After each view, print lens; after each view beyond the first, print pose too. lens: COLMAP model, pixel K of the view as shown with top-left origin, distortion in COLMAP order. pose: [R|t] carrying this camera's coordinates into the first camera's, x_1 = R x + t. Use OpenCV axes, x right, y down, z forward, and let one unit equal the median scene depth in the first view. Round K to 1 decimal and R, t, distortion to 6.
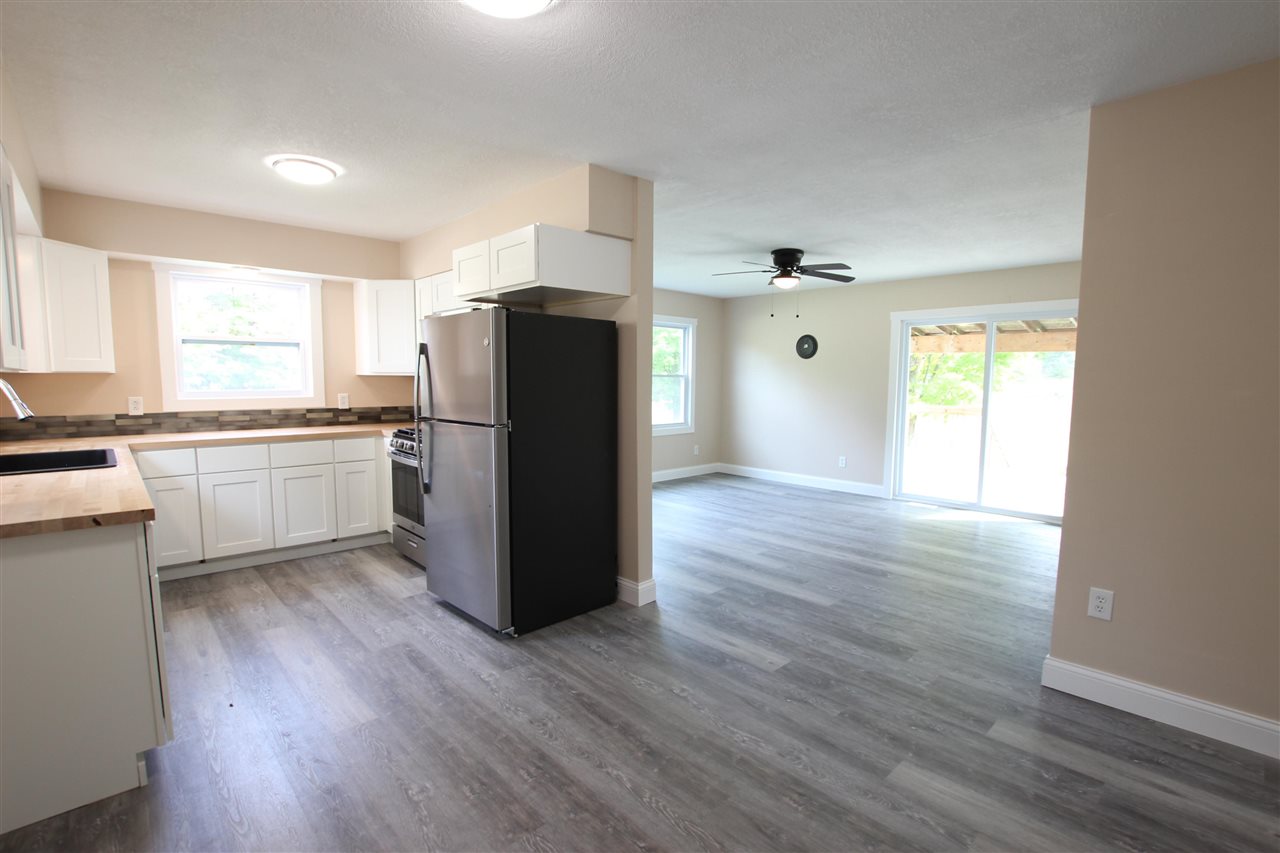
lens RADIAL K [[596.9, 0, 640.0], [0, 596.9, 426.5], [0, 0, 1]] dist [-0.011242, -0.000233]
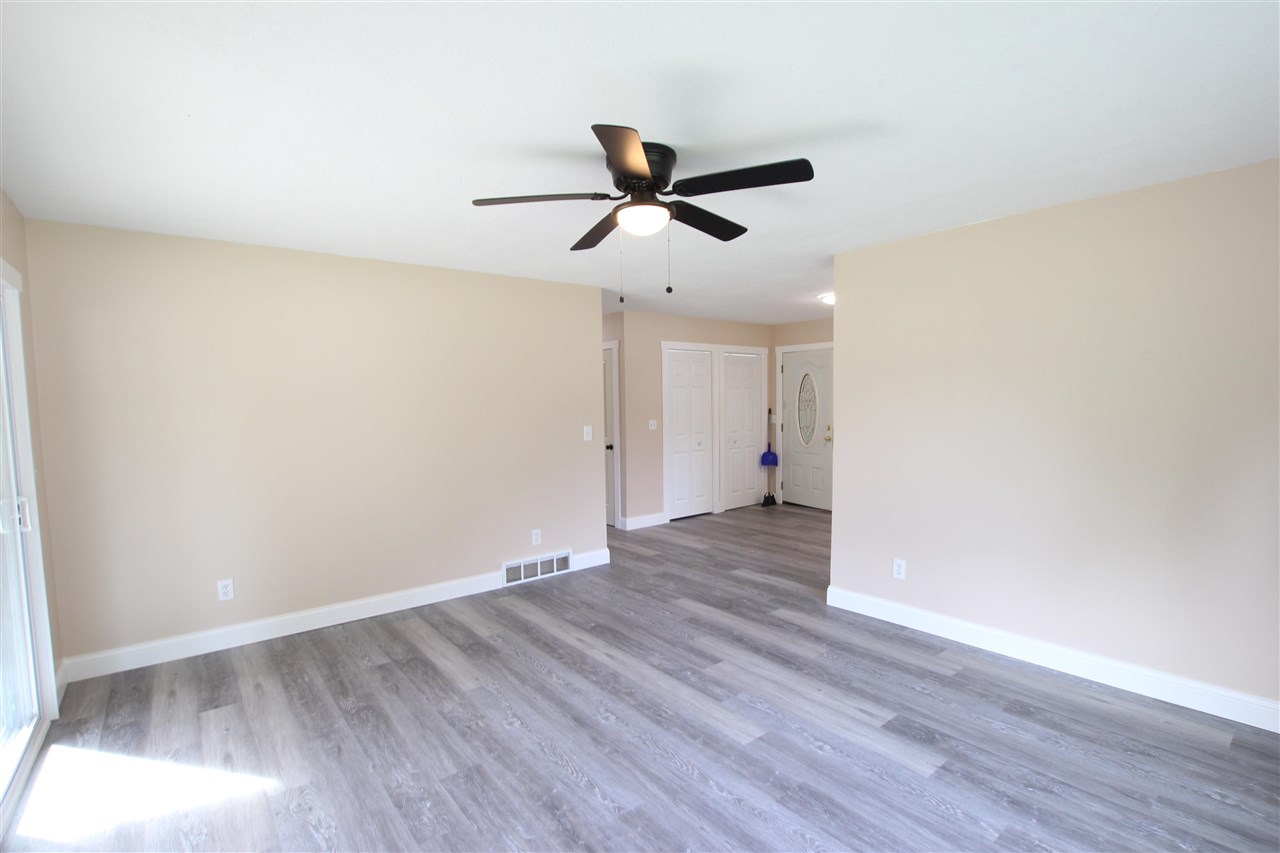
lens RADIAL K [[596.9, 0, 640.0], [0, 596.9, 426.5], [0, 0, 1]] dist [-0.011242, -0.000233]
pose [[-0.997396, 0.004580, 0.071975, 0.312927], [0.013757, 0.991738, 0.127540, -0.211411], [-0.070796, 0.128198, -0.989218, 2.172800]]
